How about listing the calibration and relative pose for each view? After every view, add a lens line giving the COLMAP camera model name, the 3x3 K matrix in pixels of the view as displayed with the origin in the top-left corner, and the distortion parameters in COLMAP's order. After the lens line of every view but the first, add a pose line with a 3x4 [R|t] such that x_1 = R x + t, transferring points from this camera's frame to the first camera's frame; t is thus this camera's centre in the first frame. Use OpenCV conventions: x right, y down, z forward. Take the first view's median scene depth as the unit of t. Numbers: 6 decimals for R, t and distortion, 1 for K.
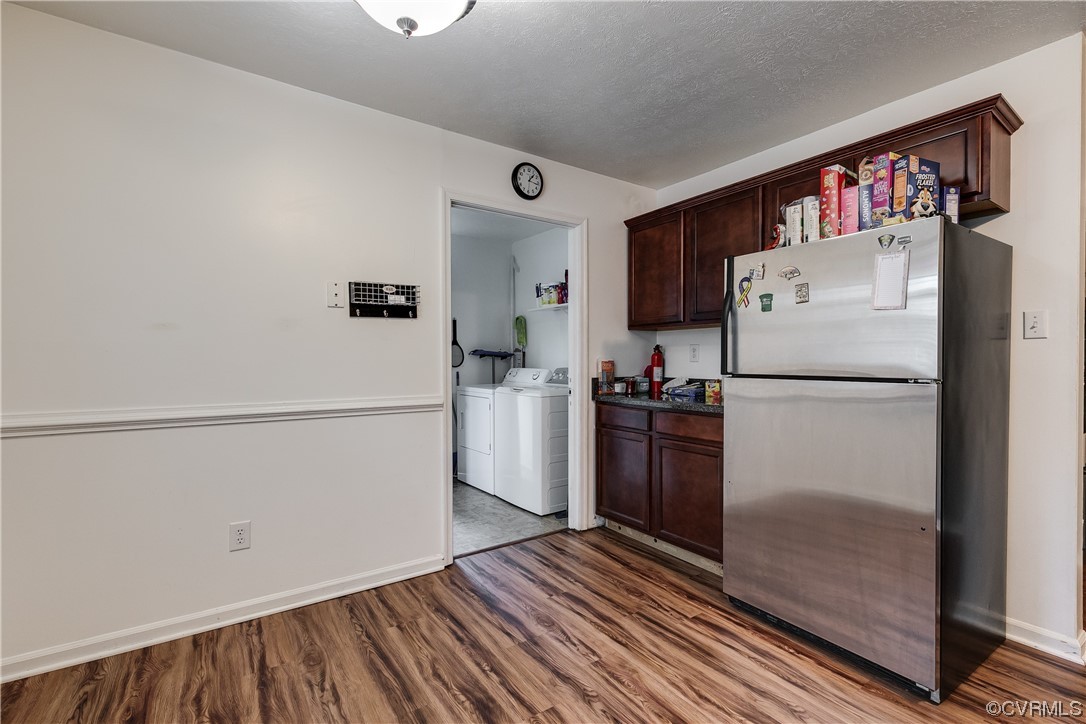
lens RADIAL K [[491.3, 0, 542.0], [0, 491.3, 362.4], [0, 0, 1]] dist [0.005655, 0.000850]
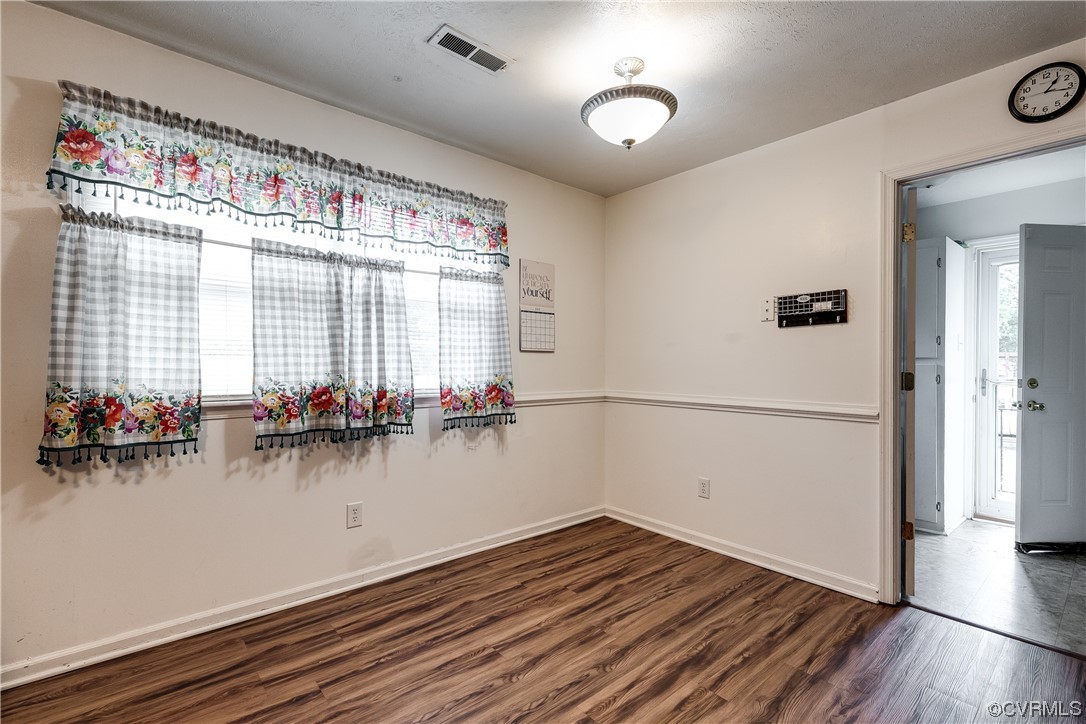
lens RADIAL K [[491.3, 0, 537.9], [0, 491.3, 362.1], [0, 0, 1]] dist [0.005655, 0.000850]
pose [[0.102814, -0.002110, -0.994698, 0.668848], [-0.010863, 0.999936, -0.003244, -0.003636], [0.994641, 0.011139, 0.102784, 0.322098]]
